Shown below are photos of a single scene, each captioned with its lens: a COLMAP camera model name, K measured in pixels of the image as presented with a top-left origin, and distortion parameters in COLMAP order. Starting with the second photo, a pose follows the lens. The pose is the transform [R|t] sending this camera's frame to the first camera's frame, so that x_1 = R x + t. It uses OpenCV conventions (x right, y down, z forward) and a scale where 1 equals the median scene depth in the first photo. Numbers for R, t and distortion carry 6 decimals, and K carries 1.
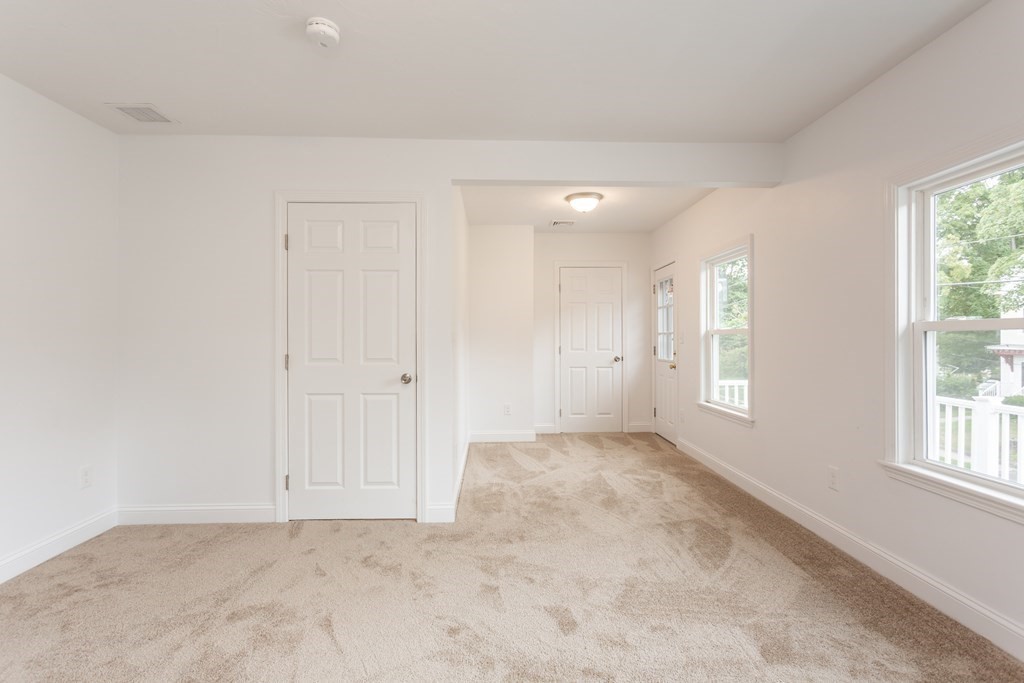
lens RADIAL K [[479.8, 0, 511.7], [0, 479.8, 334.8], [0, 0, 1]] dist [-0.005741, 0.003670]
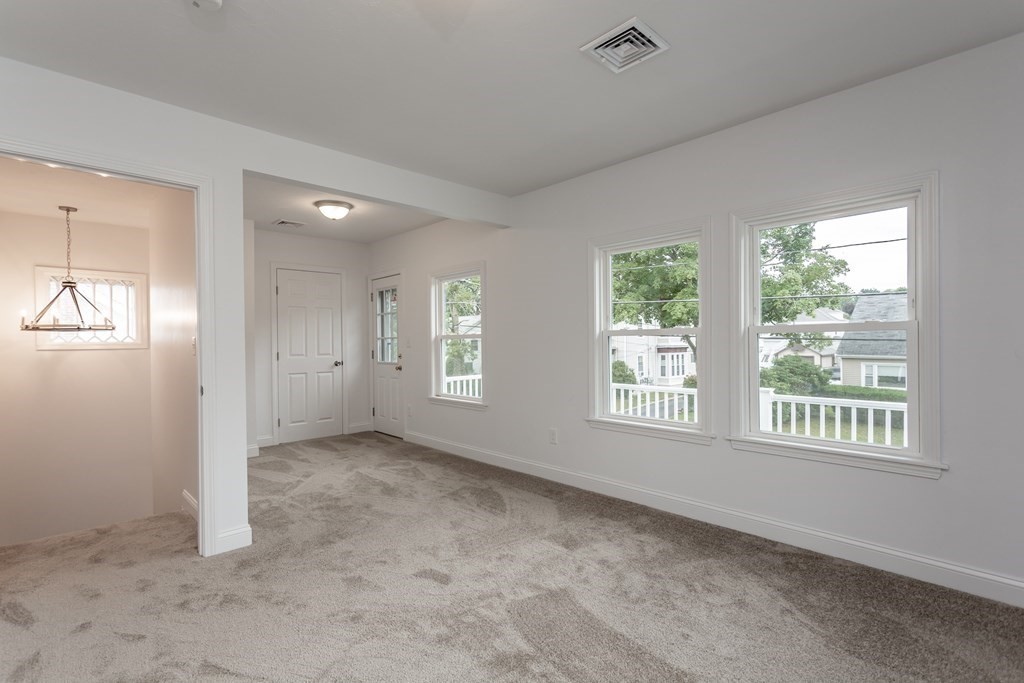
lens RADIAL K [[479.8, 0, 509.6], [0, 479.8, 344.4], [0, 0, 1]] dist [-0.005741, 0.003670]
pose [[0.749180, -0.011647, 0.662264, -0.313946], [0.005145, 0.999918, 0.011764, -0.000813], [-0.662346, -0.005406, 0.749178, -0.011885]]
